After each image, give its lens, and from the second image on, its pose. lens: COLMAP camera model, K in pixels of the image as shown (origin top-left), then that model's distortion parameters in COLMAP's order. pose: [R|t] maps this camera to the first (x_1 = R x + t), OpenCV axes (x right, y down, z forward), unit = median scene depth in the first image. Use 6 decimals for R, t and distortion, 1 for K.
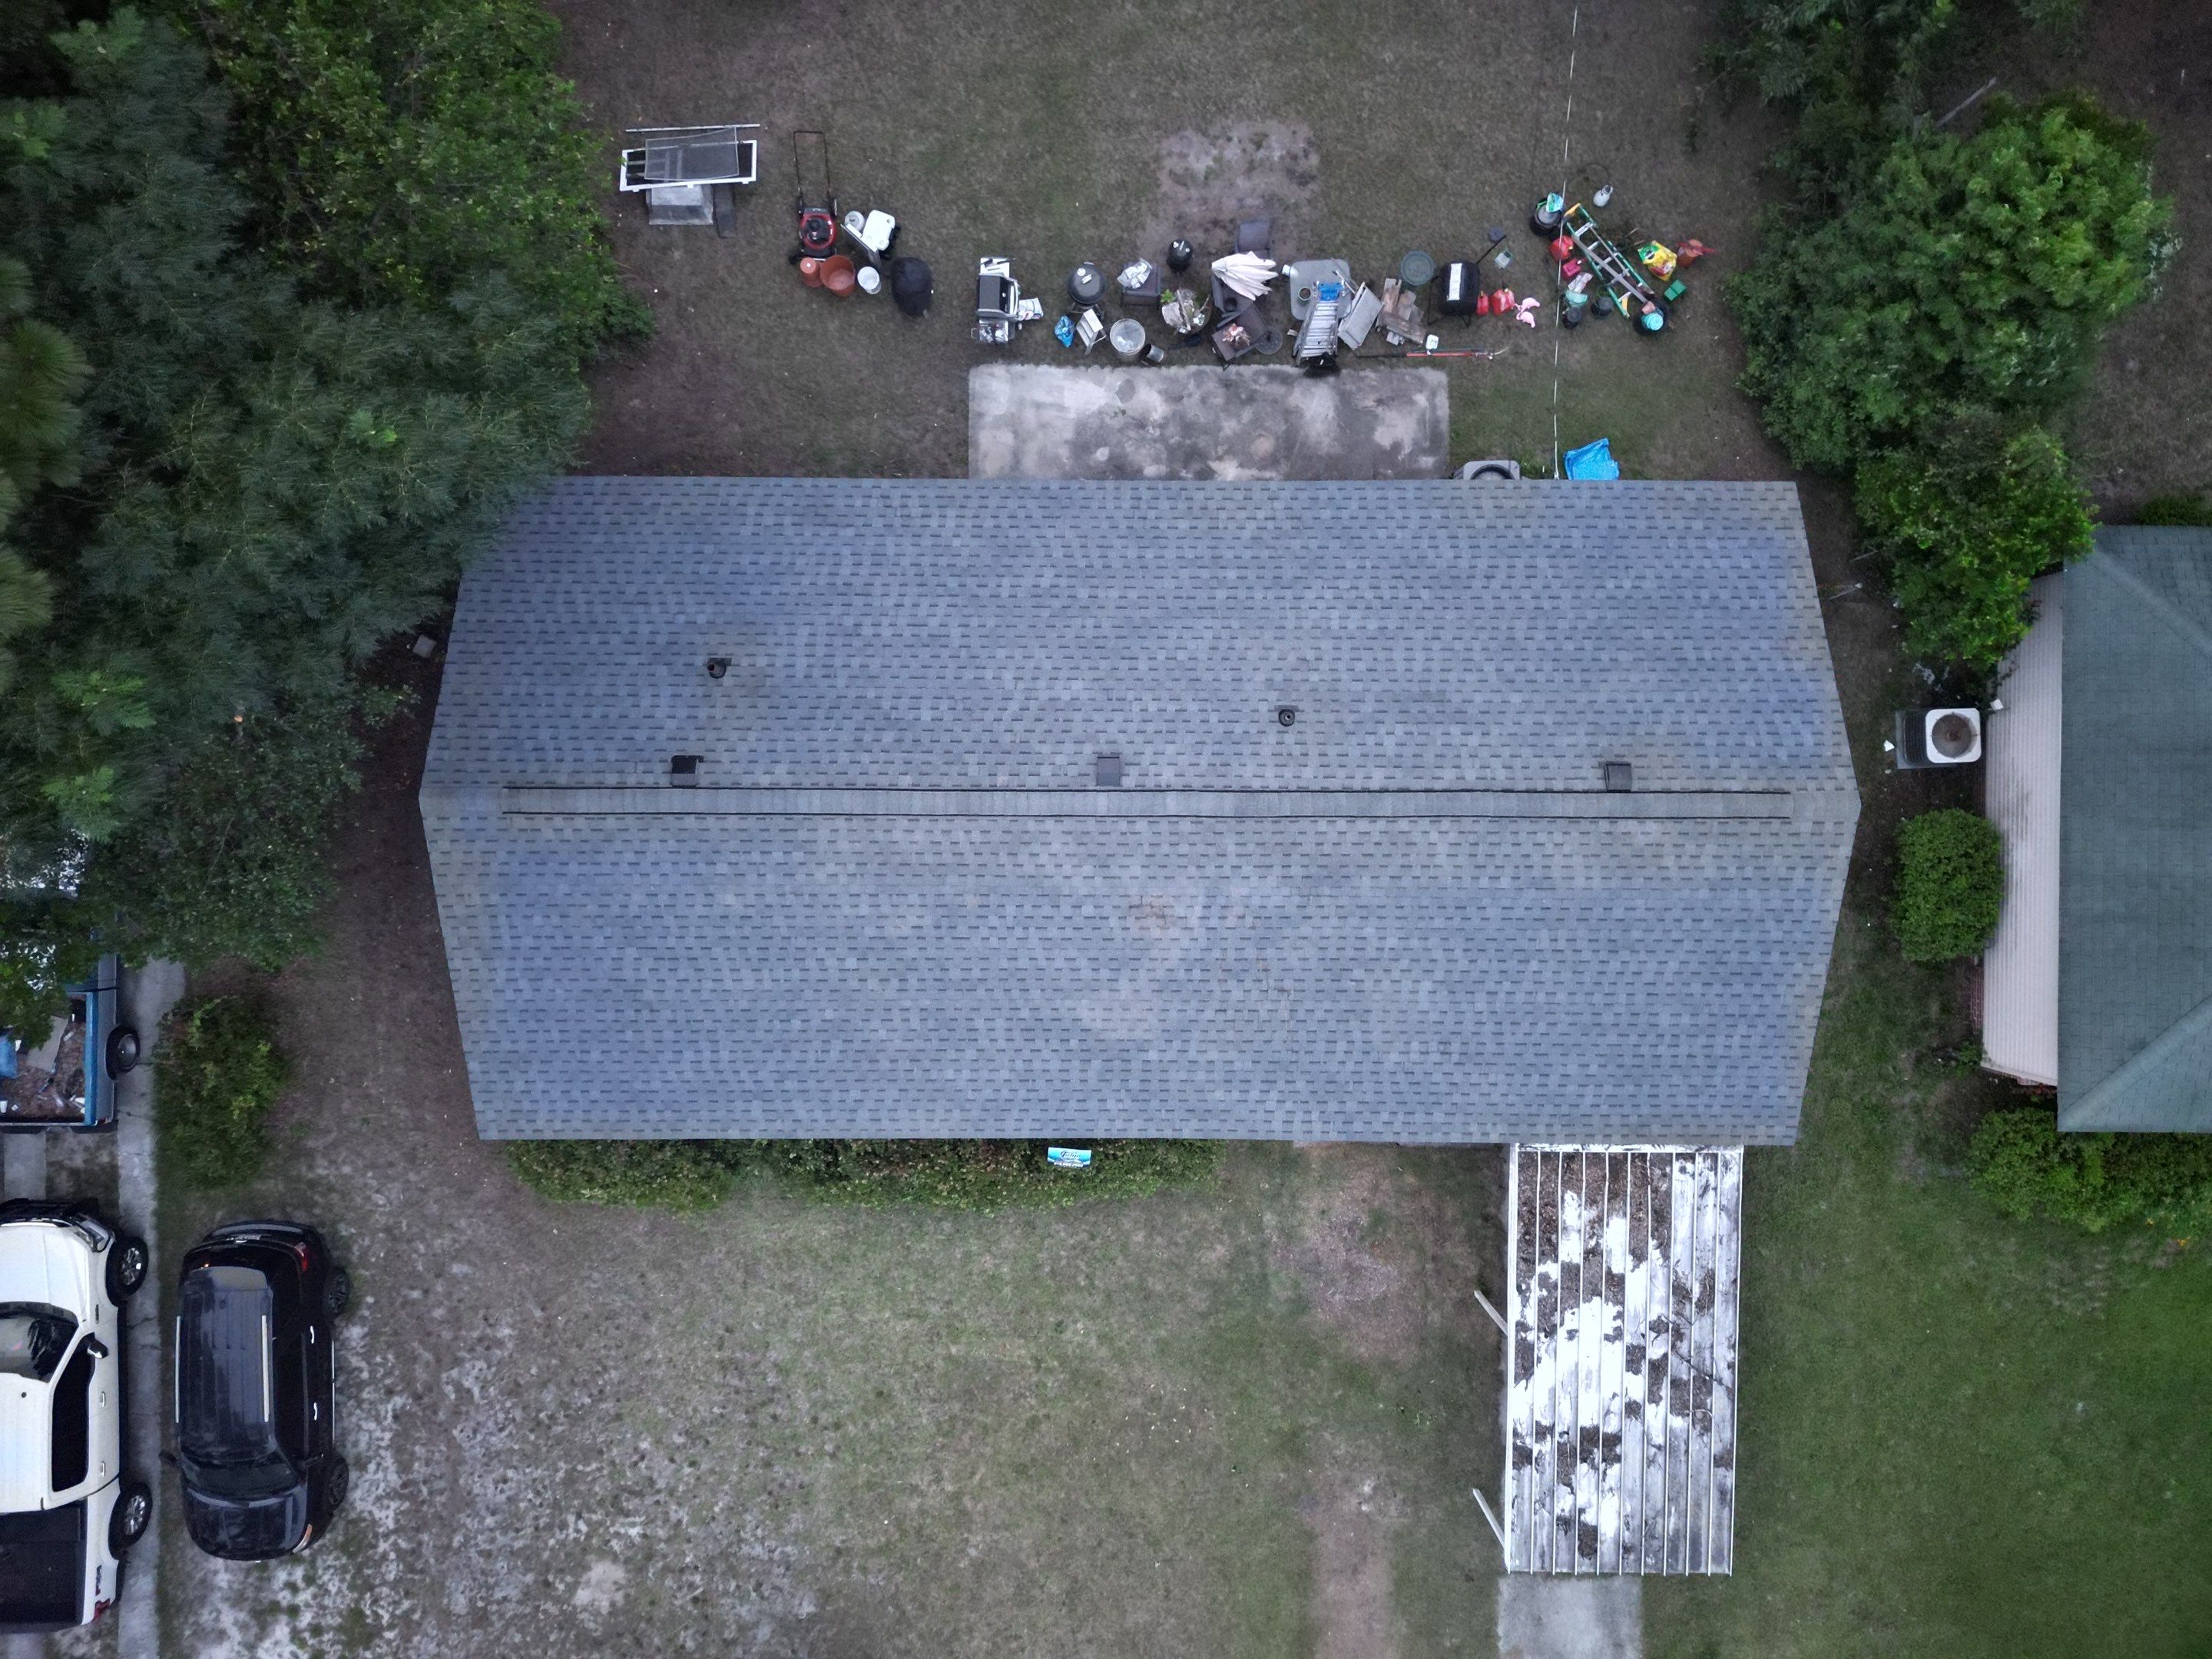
lens RADIAL K [[1594.3, 0, 1106.0], [0, 1594.3, 829.5], [0, 0, 1]] dist [0.049296, -0.027262]
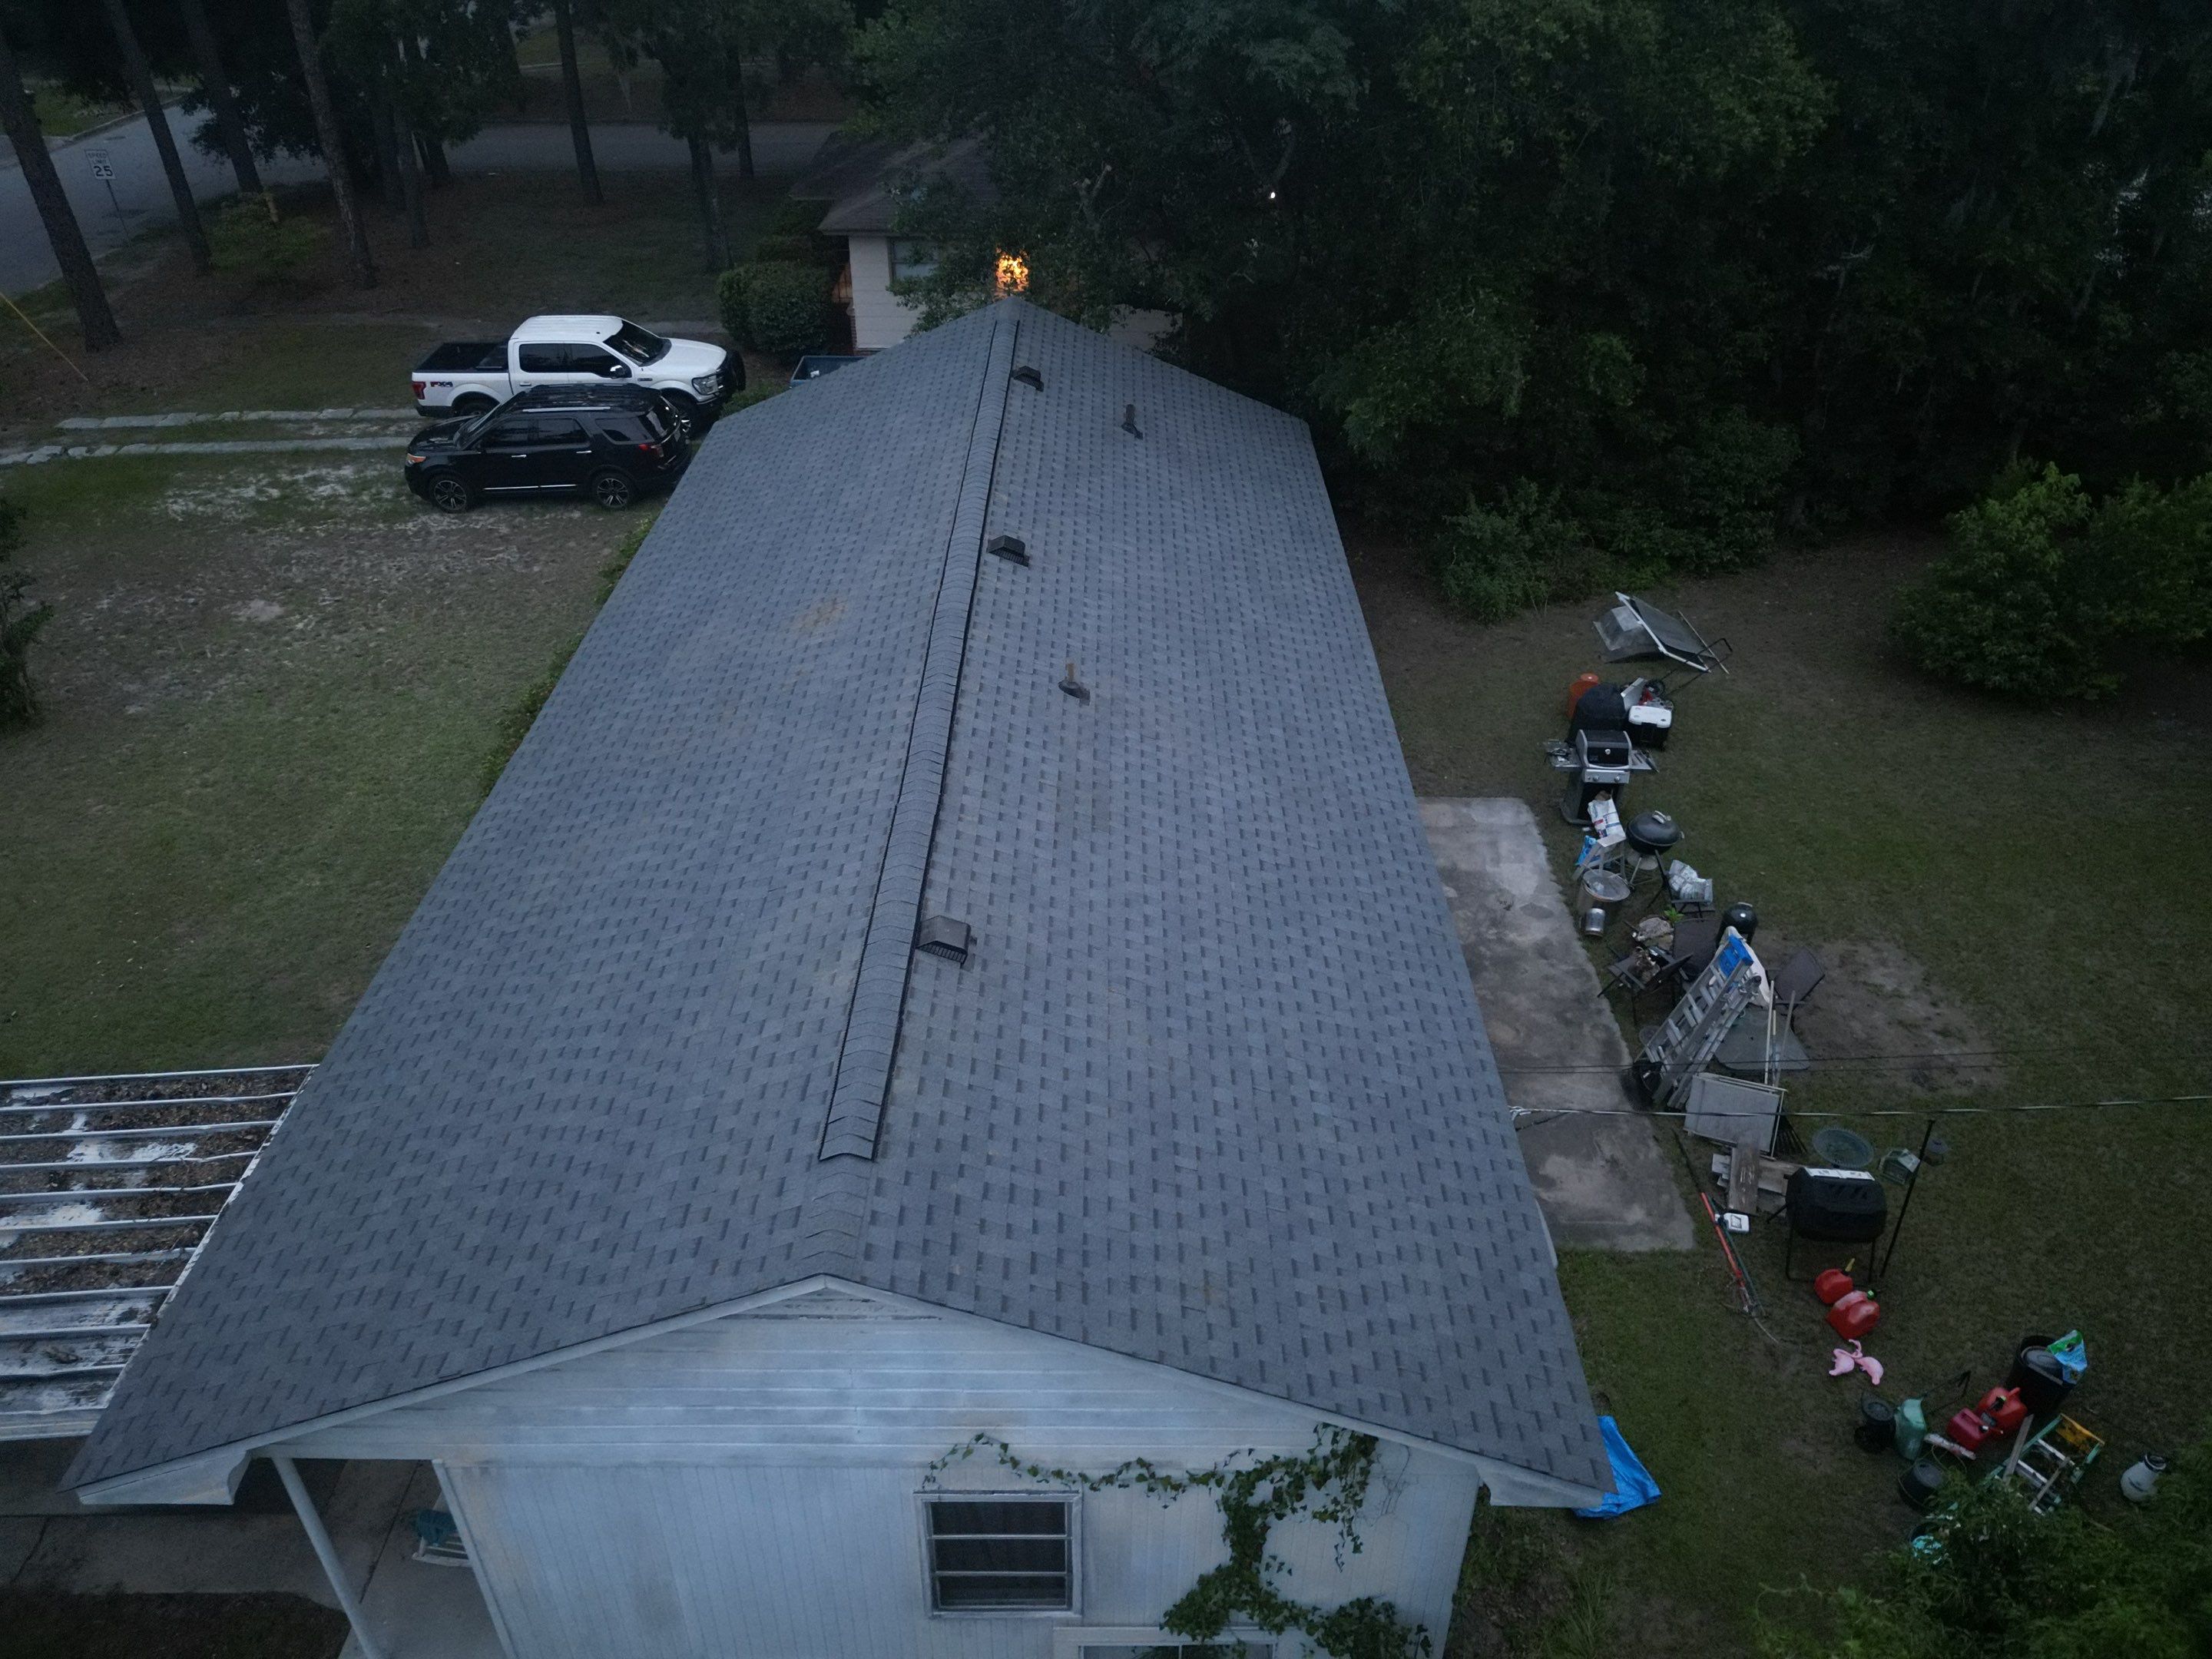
lens RADIAL K [[1573.7, 0, 1104.2], [0, 1573.7, 820.8], [0, 0, 1]] dist [0.033456, -0.002309]
pose [[-0.002279, 0.553034, -0.833155, 0.620209], [-0.999997, -0.000363, 0.002495, -0.074143], [0.001077, 0.833158, 0.553033, 0.566611]]
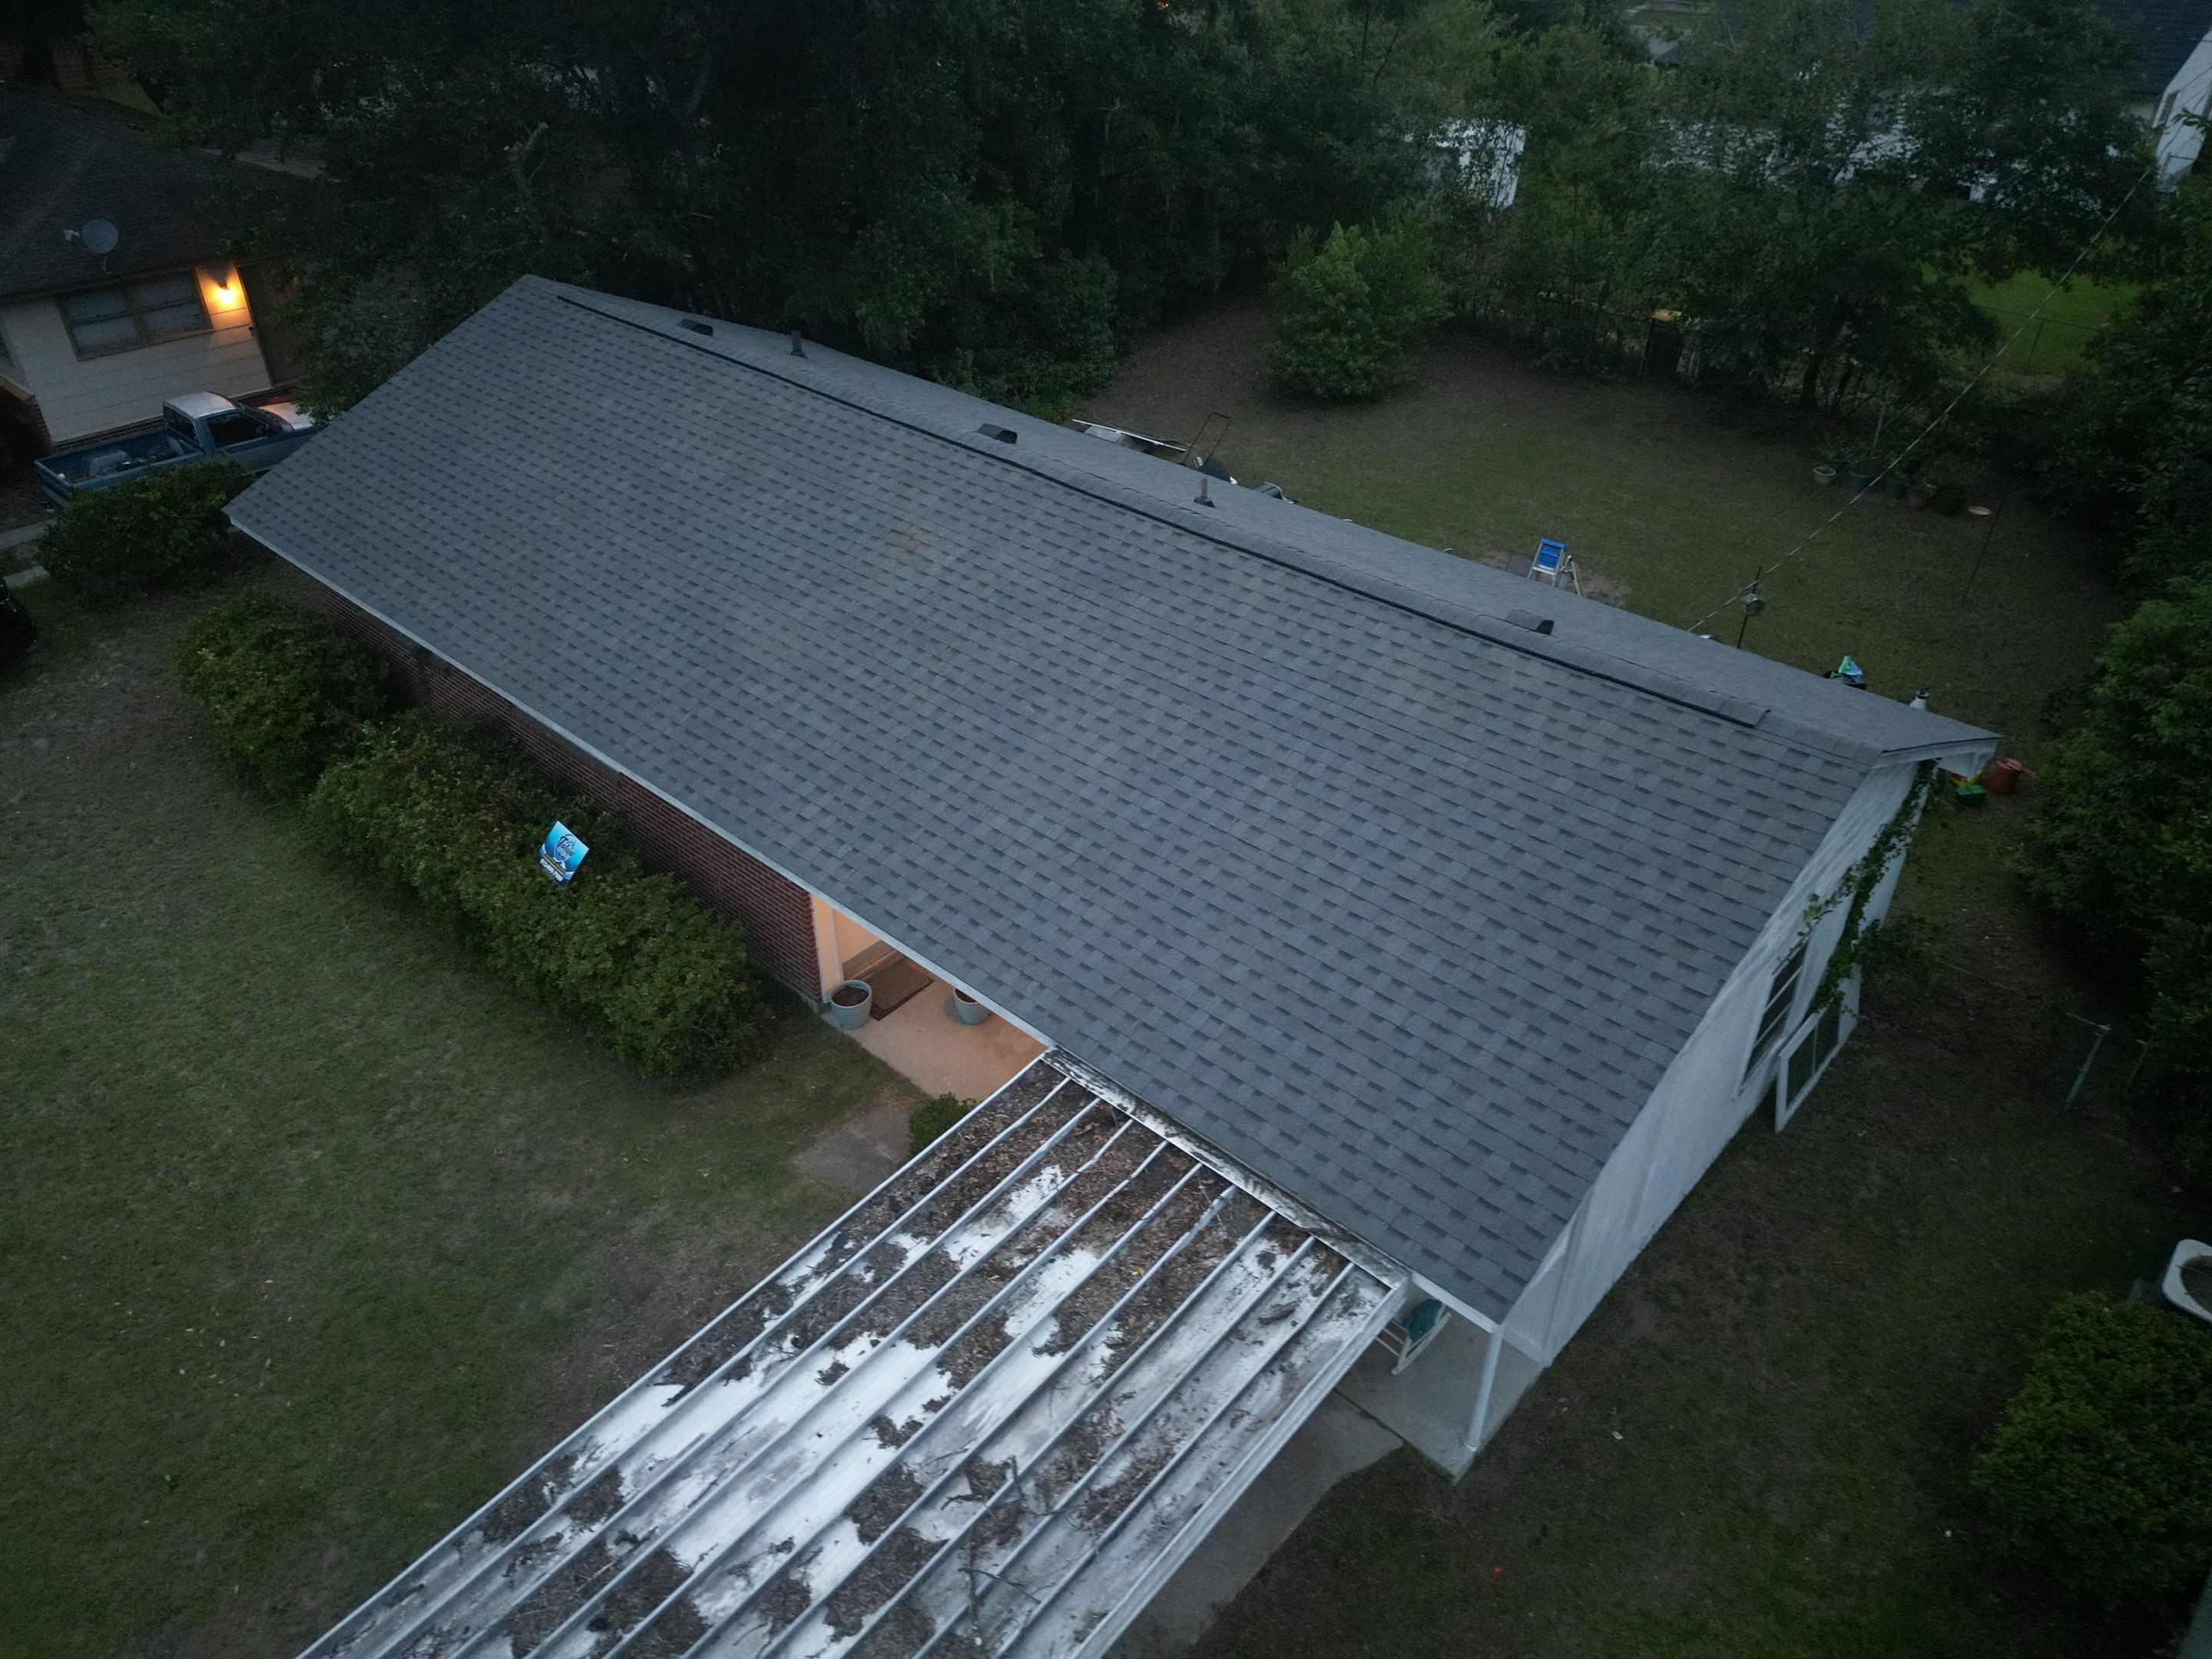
lens RADIAL K [[1561.7, 0, 1110.8], [0, 1561.7, 817.3], [0, 0, 1]] dist [0.085462, -0.114543]
pose [[0.741056, 0.371745, -0.559144, 0.489857], [-0.671413, 0.418120, -0.611866, 0.428815], [0.006331, 0.828844, 0.559444, 0.591249]]
